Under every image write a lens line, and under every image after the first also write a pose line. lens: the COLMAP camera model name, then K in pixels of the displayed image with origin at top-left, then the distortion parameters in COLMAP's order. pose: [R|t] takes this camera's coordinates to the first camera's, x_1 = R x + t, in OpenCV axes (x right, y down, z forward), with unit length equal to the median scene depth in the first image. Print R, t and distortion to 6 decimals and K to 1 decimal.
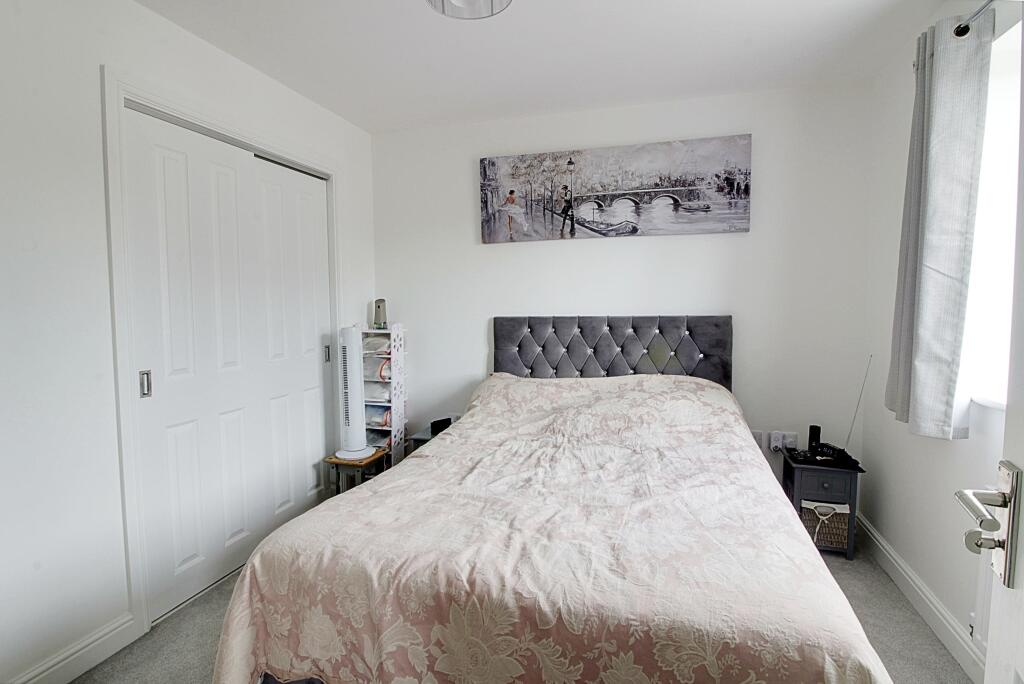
lens RADIAL K [[492.2, 0, 512.6], [0, 492.2, 334.0], [0, 0, 1]] dist [0.013208, -0.019405]
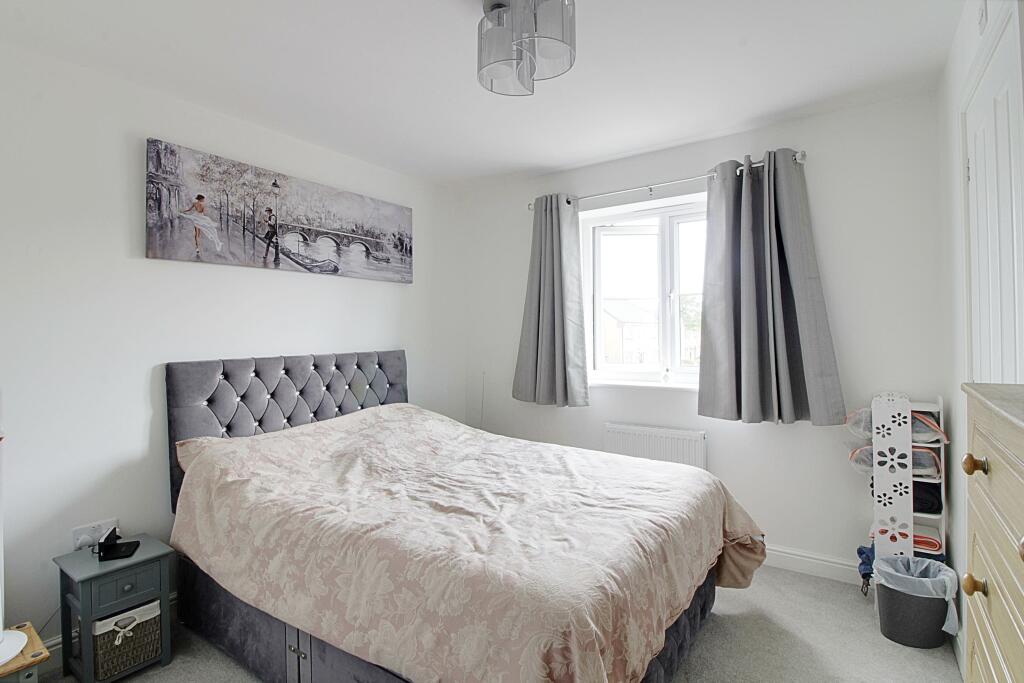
lens RADIAL K [[492.2, 0, 512.6], [0, 492.2, 333.5], [0, 0, 1]] dist [0.013208, -0.019405]
pose [[0.331731, 0.003329, 0.943368, -0.585777], [0.072312, 0.996962, -0.028947, -0.022022], [-0.940598, 0.077819, 0.330483, 0.322184]]
